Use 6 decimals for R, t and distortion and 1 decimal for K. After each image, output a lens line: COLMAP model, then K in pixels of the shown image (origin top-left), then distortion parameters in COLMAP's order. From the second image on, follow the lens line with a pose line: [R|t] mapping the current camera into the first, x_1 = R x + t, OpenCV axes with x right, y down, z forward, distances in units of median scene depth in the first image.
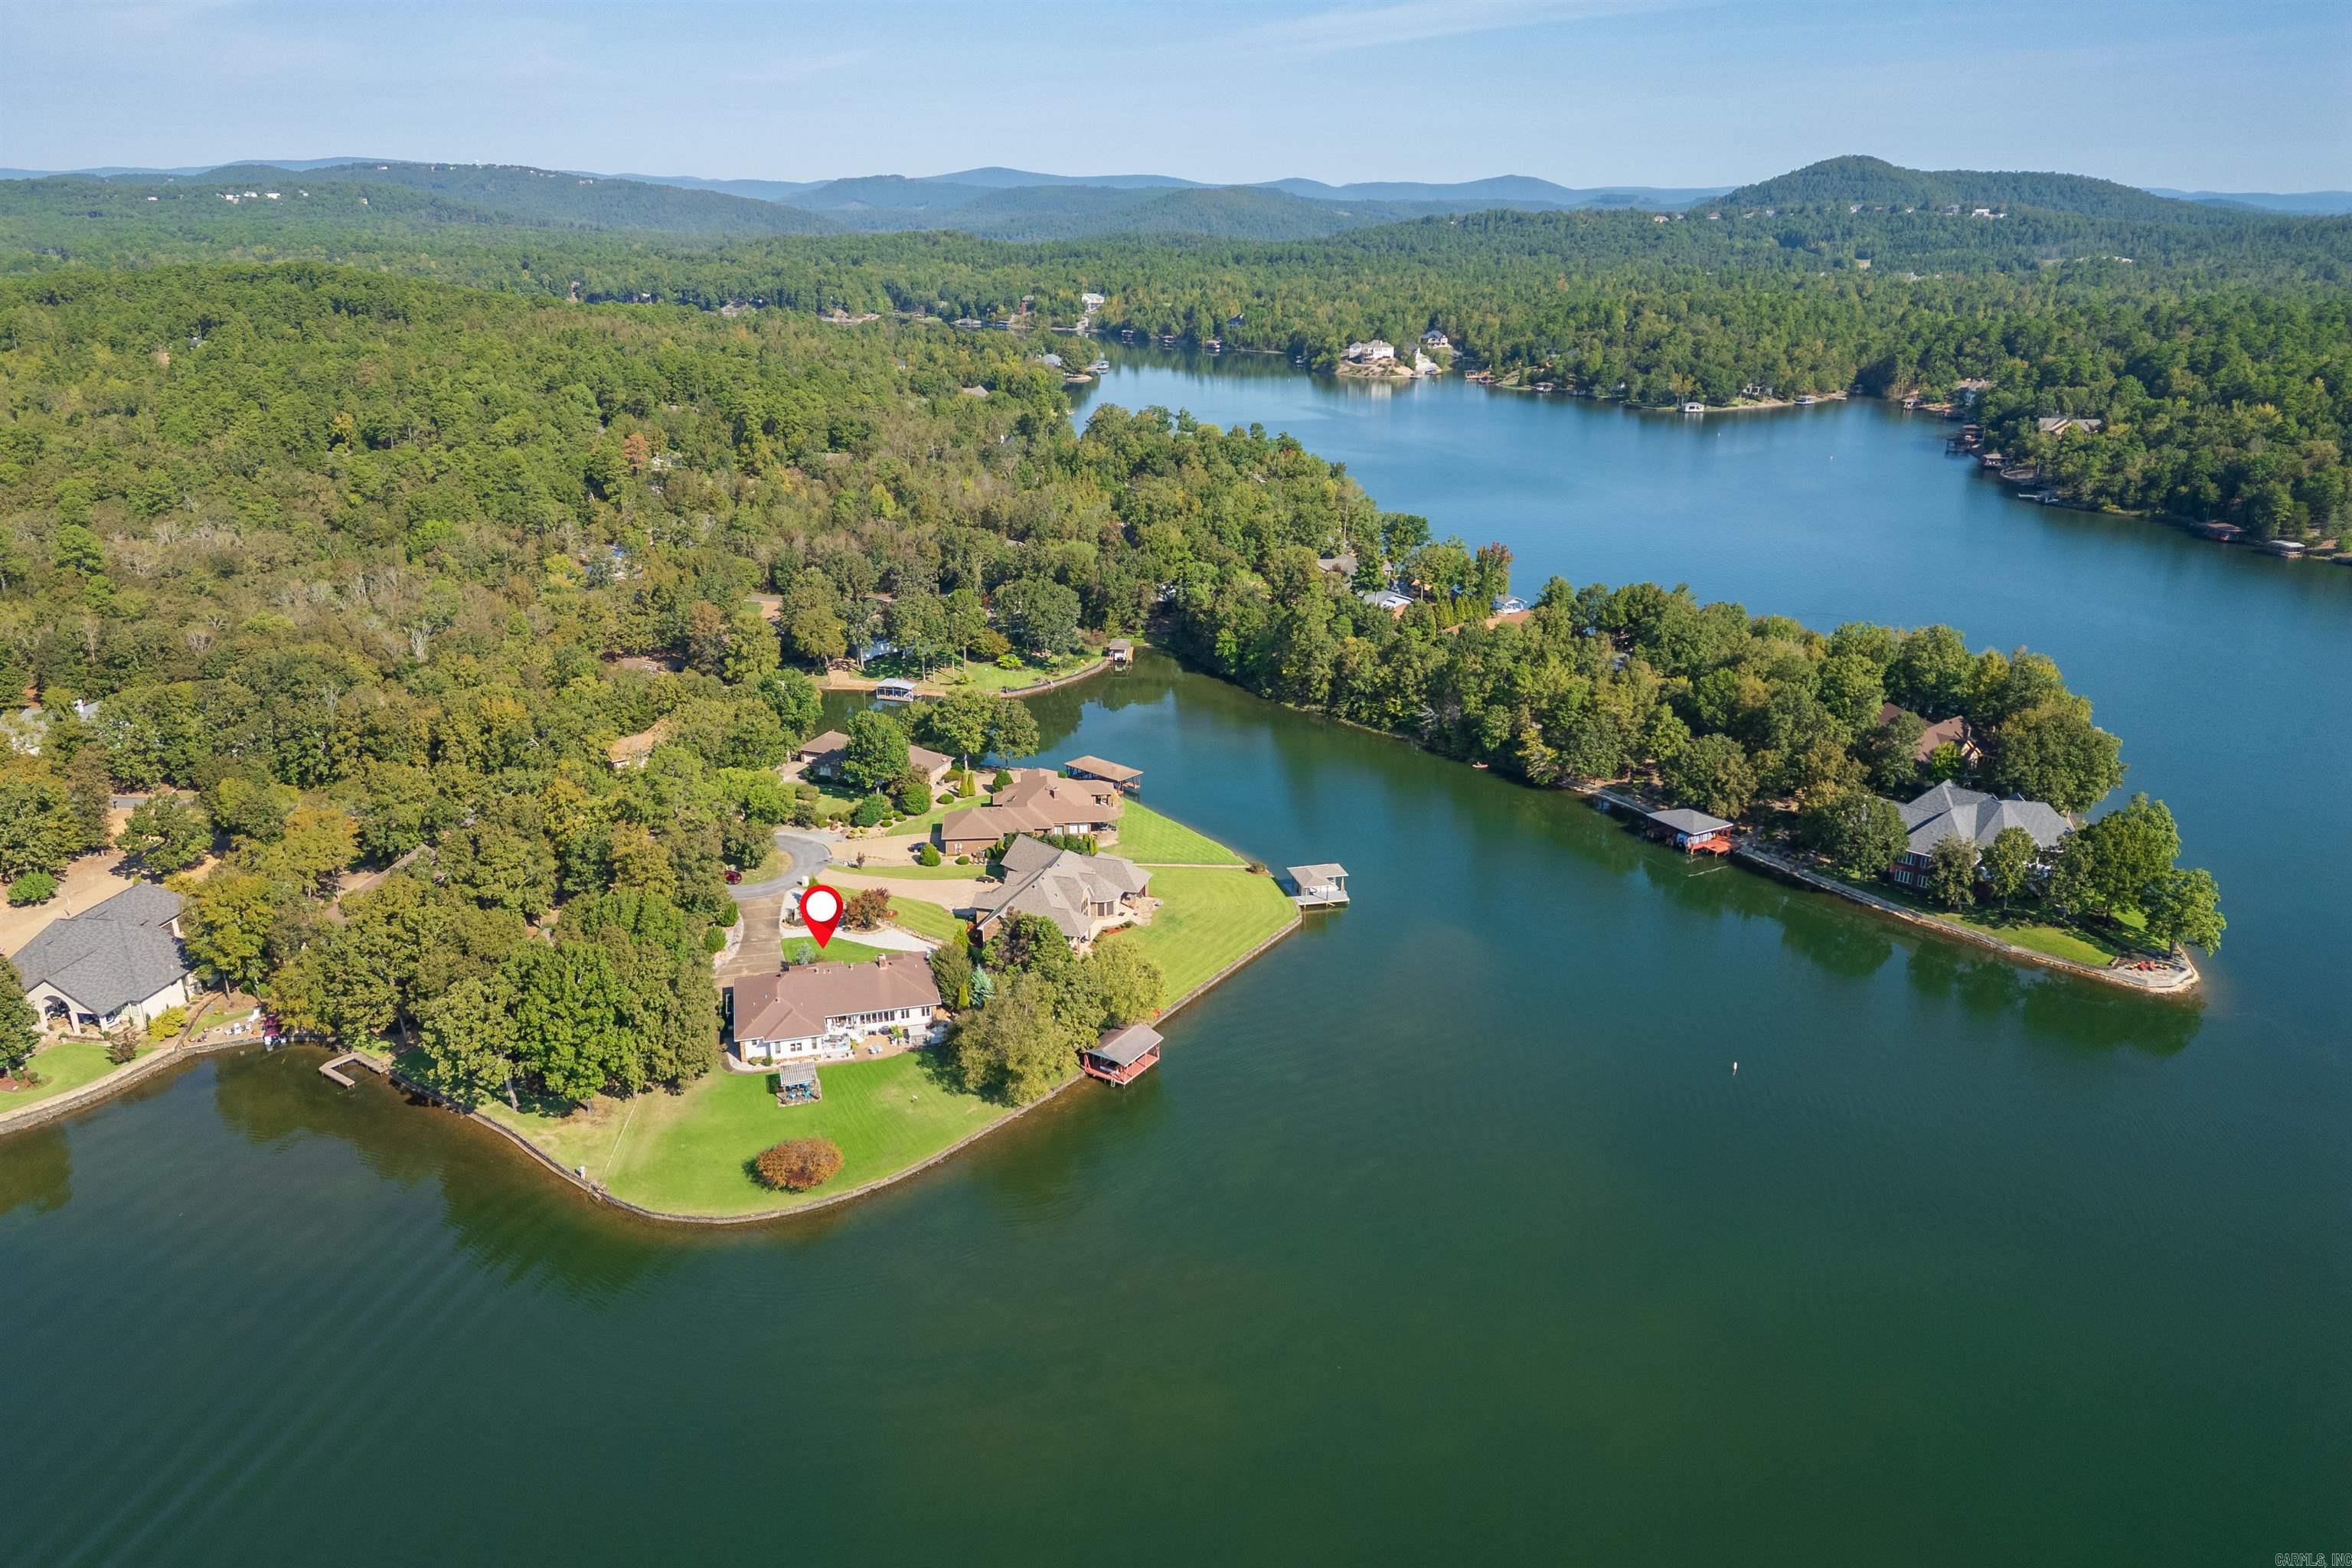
lens RADIAL K [[1626.7, 0, 1176.0], [0, 1626.7, 784.0], [0, 0, 1]] dist [0.067567, -0.060344]
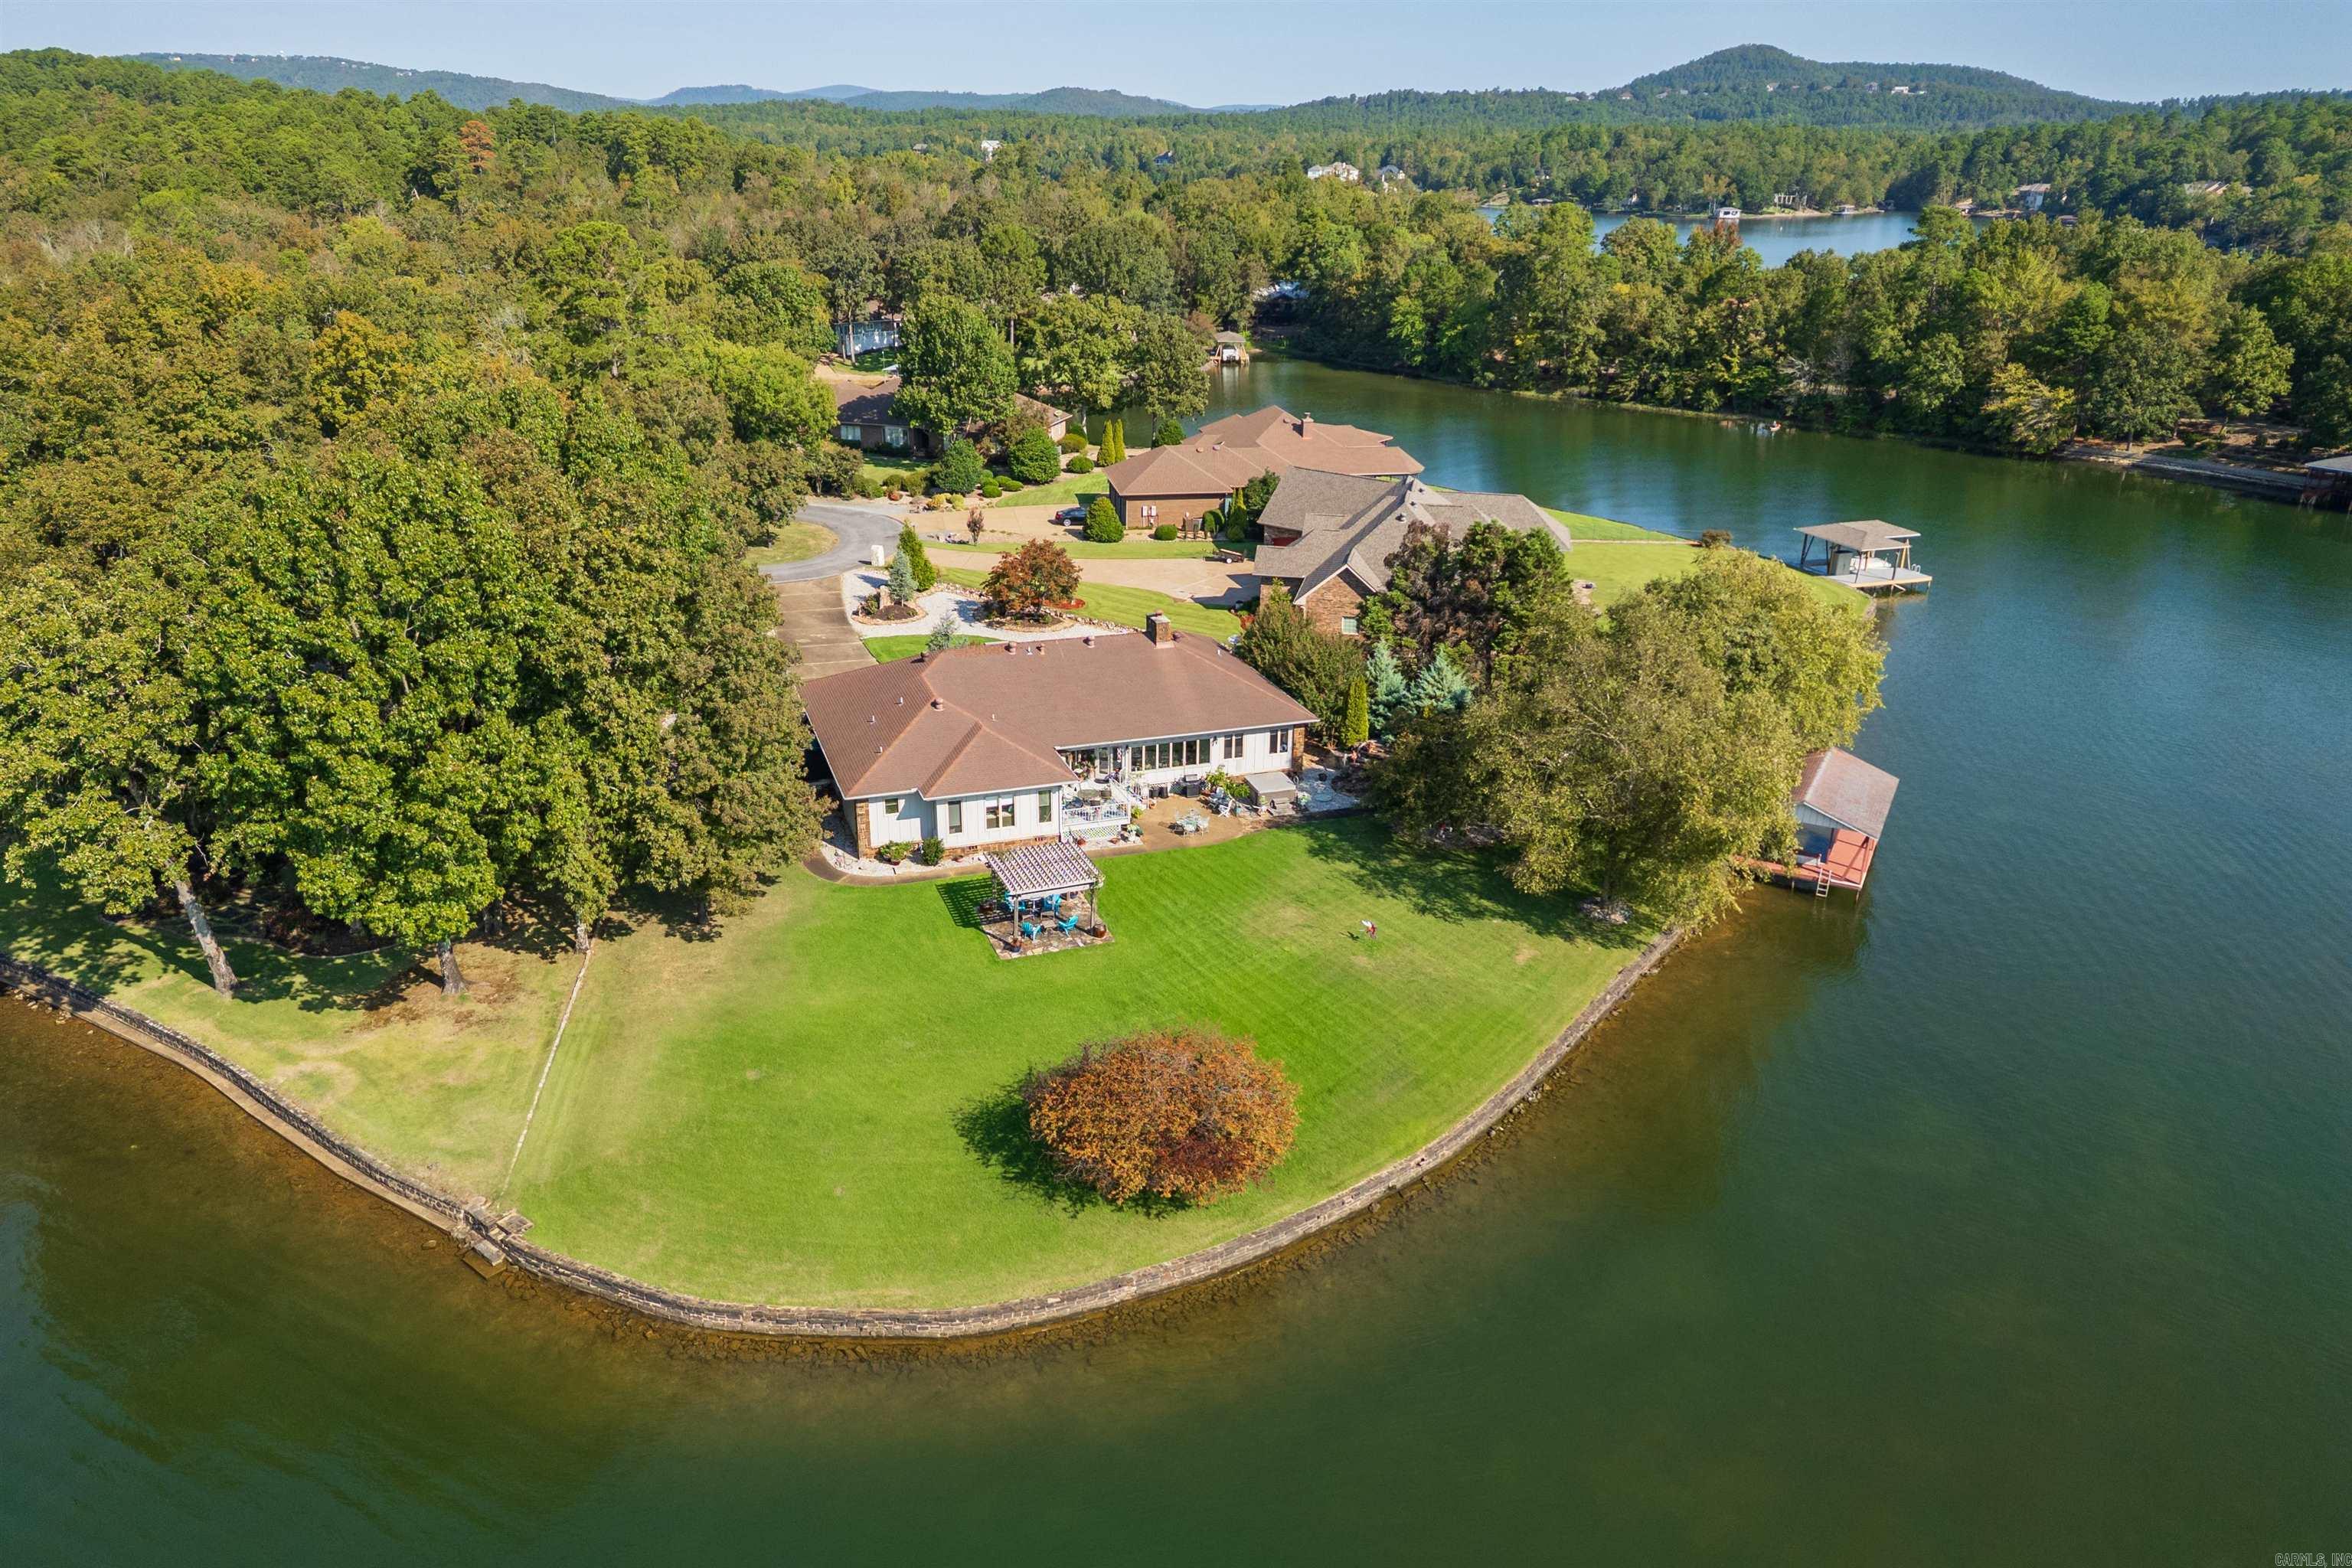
lens RADIAL K [[1626.7, 0, 1176.0], [0, 1626.7, 784.0], [0, 0, 1]] dist [0.067567, -0.060344]
pose [[0.996602, -0.024829, 0.078539, -0.175342], [0.021879, 0.999030, 0.038210, 0.110808], [-0.079412, -0.036361, 0.996178, 0.489004]]
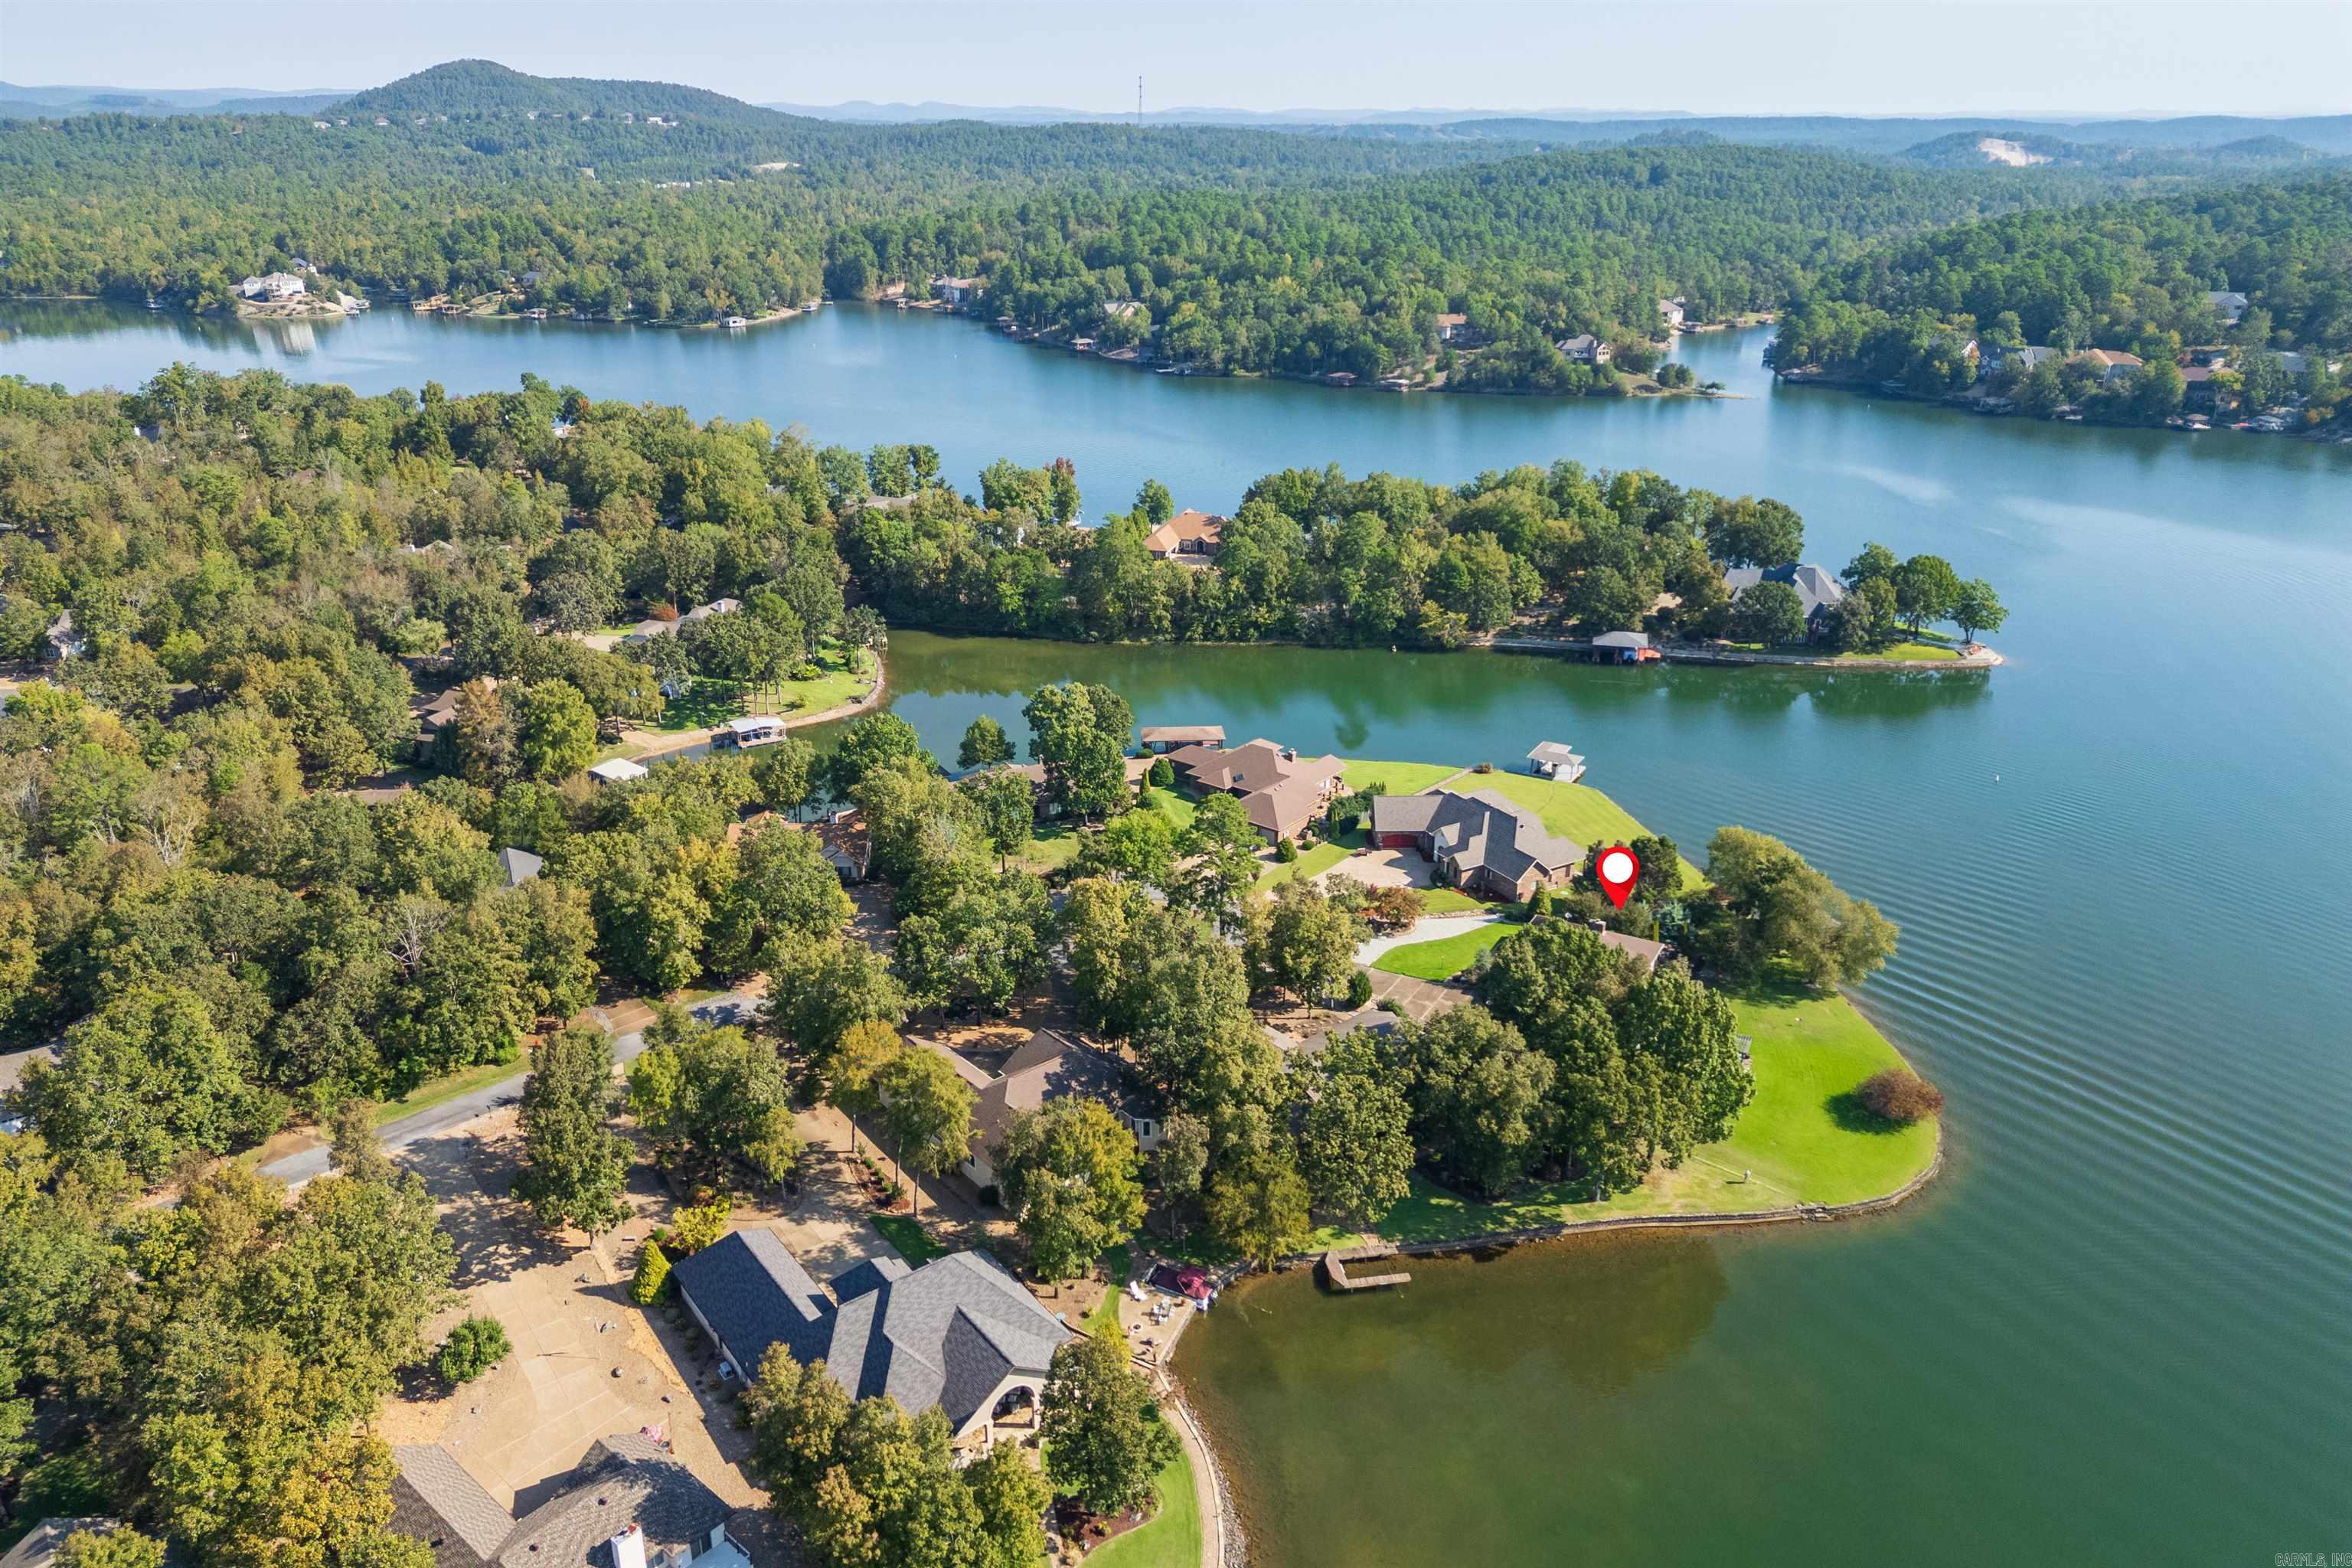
lens RADIAL K [[1626.7, 0, 1176.0], [0, 1626.7, 784.0], [0, 0, 1]] dist [0.067567, -0.060344]
pose [[0.691774, -0.275813, 0.667365, -0.799683], [0.242637, 0.959231, 0.144925, -0.139394], [-0.680129, 0.061672, 0.730494, 0.389505]]
